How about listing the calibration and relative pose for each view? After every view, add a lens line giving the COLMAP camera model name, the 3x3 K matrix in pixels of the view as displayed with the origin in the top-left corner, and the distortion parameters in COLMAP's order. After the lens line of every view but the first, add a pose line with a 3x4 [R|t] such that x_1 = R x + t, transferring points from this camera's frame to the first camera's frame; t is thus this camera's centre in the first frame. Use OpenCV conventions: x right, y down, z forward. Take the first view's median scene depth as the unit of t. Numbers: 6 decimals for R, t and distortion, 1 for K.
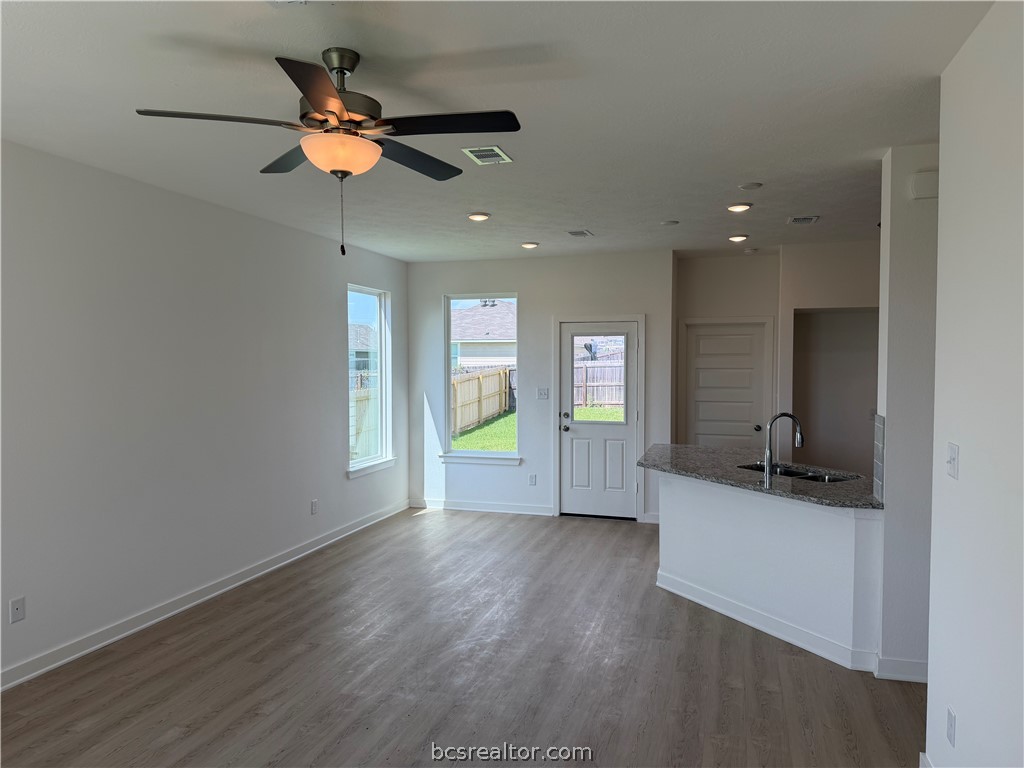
lens RADIAL K [[706.7, 0, 512.0], [0, 706.7, 384.0], [0, 0, 1]] dist [0.087788, -0.160803]
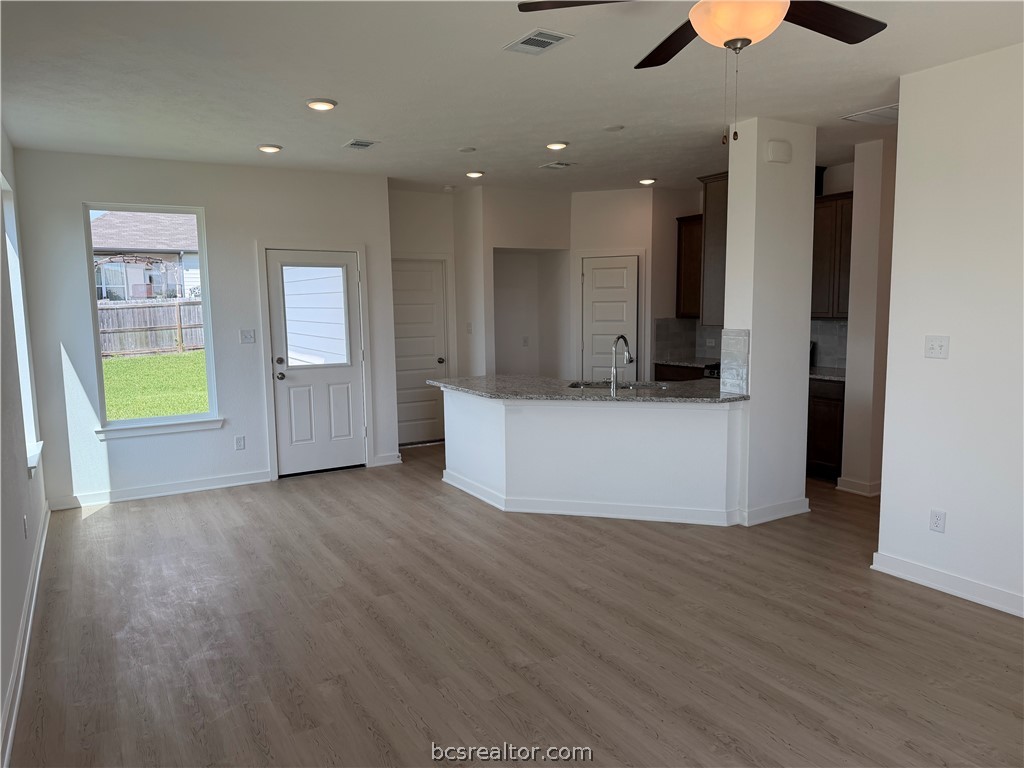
lens RADIAL K [[706.7, 0, 512.0], [0, 706.7, 384.0], [0, 0, 1]] dist [0.087788, -0.160803]
pose [[0.663655, -0.093699, 0.742147, -0.375046], [0.037469, 0.995042, 0.092123, 0.003880], [-0.747100, -0.033330, 0.663875, 0.227440]]
